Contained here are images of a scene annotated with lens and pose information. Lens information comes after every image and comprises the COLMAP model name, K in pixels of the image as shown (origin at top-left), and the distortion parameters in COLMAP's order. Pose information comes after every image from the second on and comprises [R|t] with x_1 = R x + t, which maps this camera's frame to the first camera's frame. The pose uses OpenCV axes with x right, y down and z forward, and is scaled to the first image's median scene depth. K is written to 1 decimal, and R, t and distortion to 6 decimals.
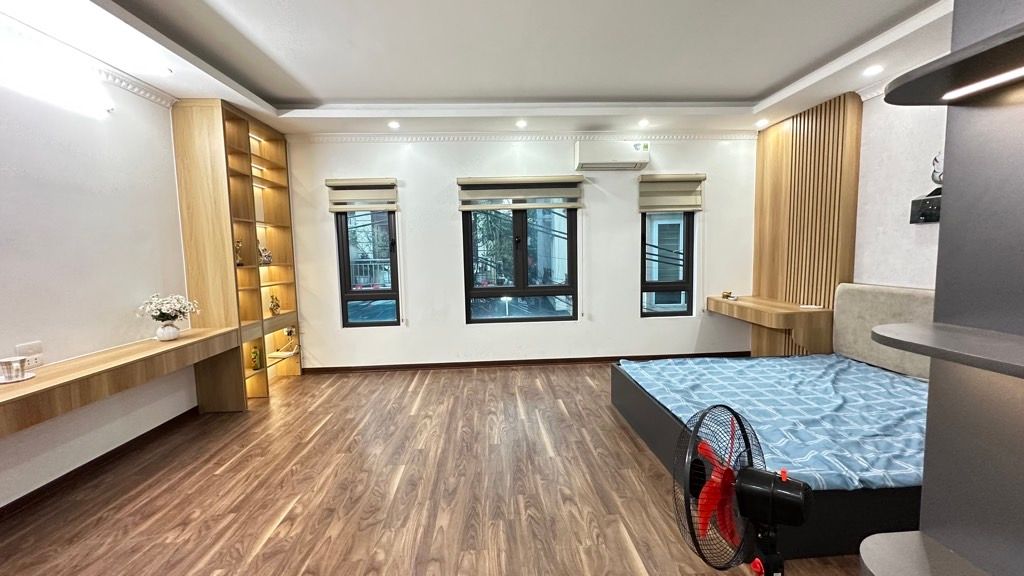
lens RADIAL K [[407.0, 0, 514.2], [0, 407.0, 287.1], [0, 0, 1]] dist [-0.003562, 0.000033]
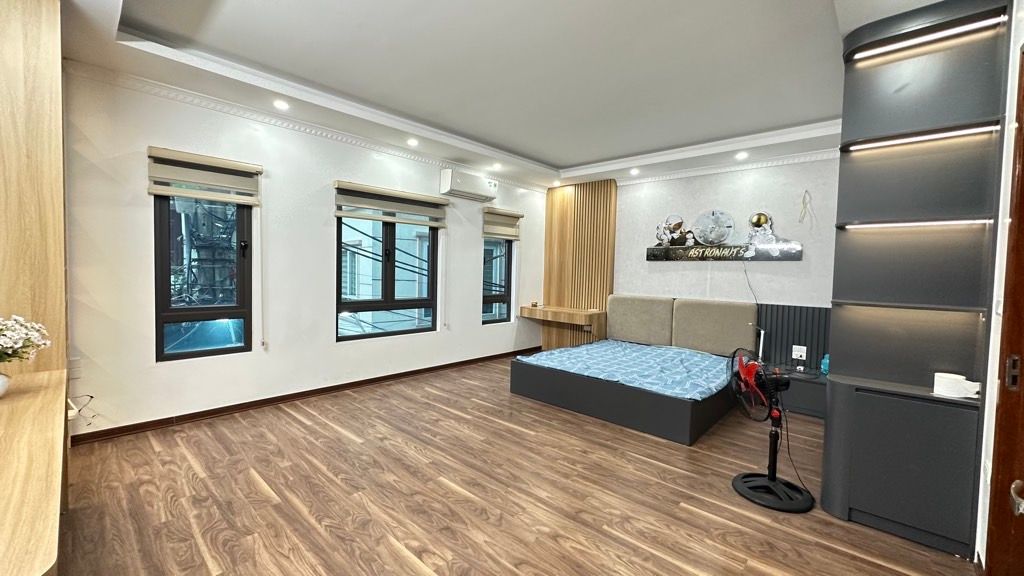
lens RADIAL K [[407.0, 0, 512.5], [0, 407.0, 292.0], [0, 0, 1]] dist [-0.003562, 0.000033]
pose [[0.718045, 0.002998, 0.695990, -0.475344], [0.021208, 0.999432, -0.026185, 0.011746], [-0.695674, 0.033562, 0.717574, 0.084876]]
